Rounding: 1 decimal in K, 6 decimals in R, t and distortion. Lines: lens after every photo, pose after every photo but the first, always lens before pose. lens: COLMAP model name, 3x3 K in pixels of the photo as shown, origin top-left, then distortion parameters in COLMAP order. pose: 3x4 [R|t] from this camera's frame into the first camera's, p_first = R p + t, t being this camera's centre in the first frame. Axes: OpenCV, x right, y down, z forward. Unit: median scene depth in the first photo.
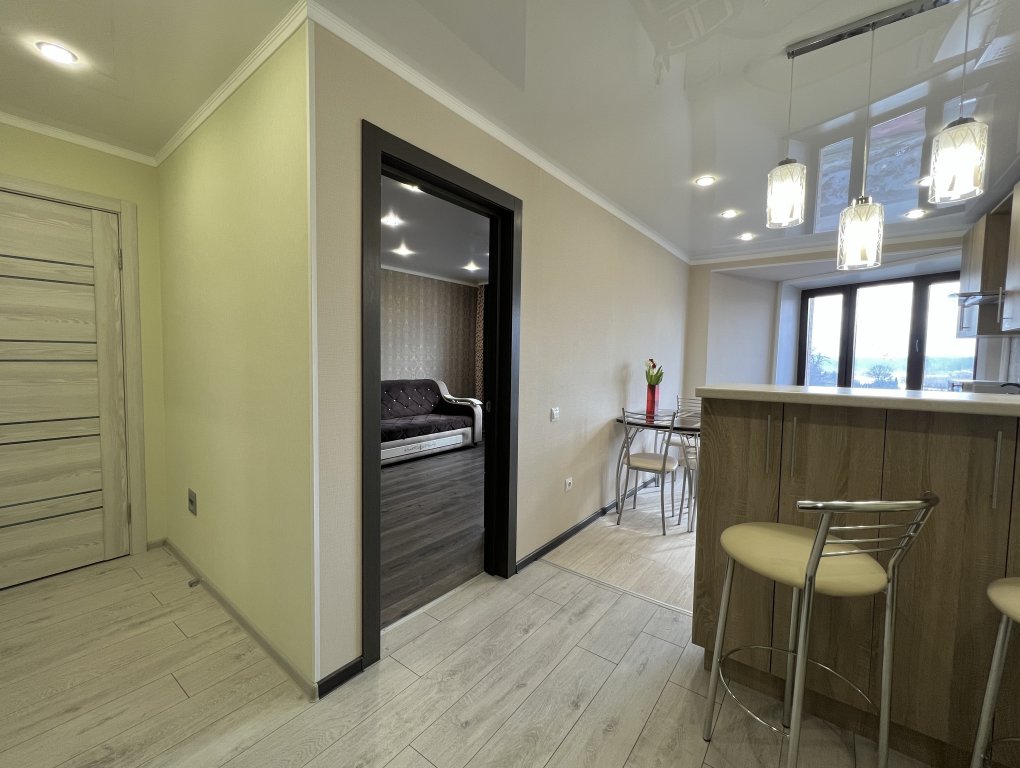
lens RADIAL K [[425.1, 0, 504.3], [0, 425.1, 380.0], [0, 0, 1]] dist [-0.003192, 0.001036]
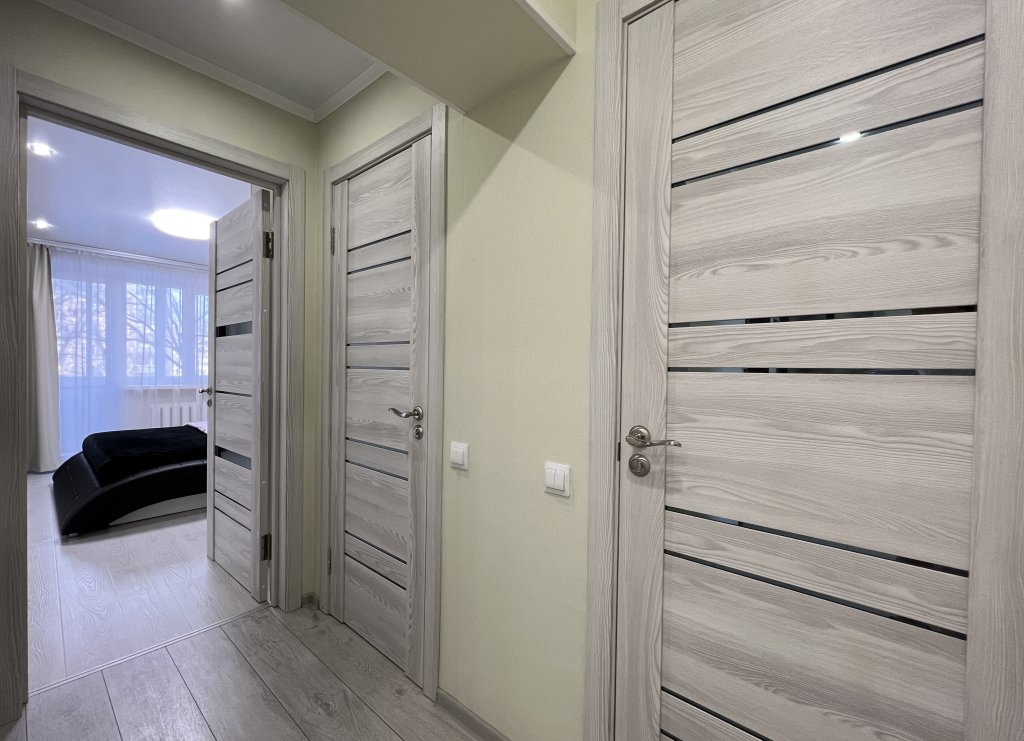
lens RADIAL K [[428.2, 0, 509.6], [0, 428.2, 375.5], [0, 0, 1]] dist [0.009783, -0.001244]
pose [[-0.055067, 0.000361, -0.998483, -0.671870], [-0.071577, 0.997426, 0.004308, -0.023430], [0.995914, 0.071705, -0.054900, 0.724796]]
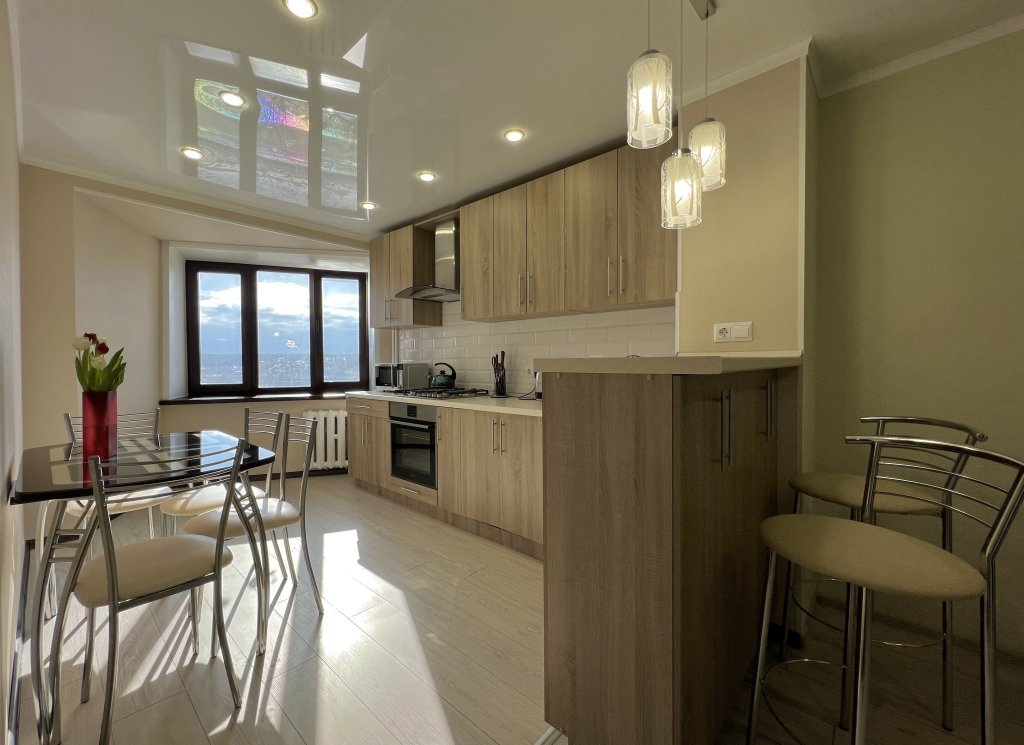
lens RADIAL K [[423.3, 0, 506.0], [0, 423.3, 370.5], [0, 0, 1]] dist [-0.001264, -0.000513]
pose [[0.084043, -0.038733, 0.995709, -0.081012], [0.060621, 0.997592, 0.033690, 0.001256], [-0.994616, 0.057530, 0.086189, 0.813079]]
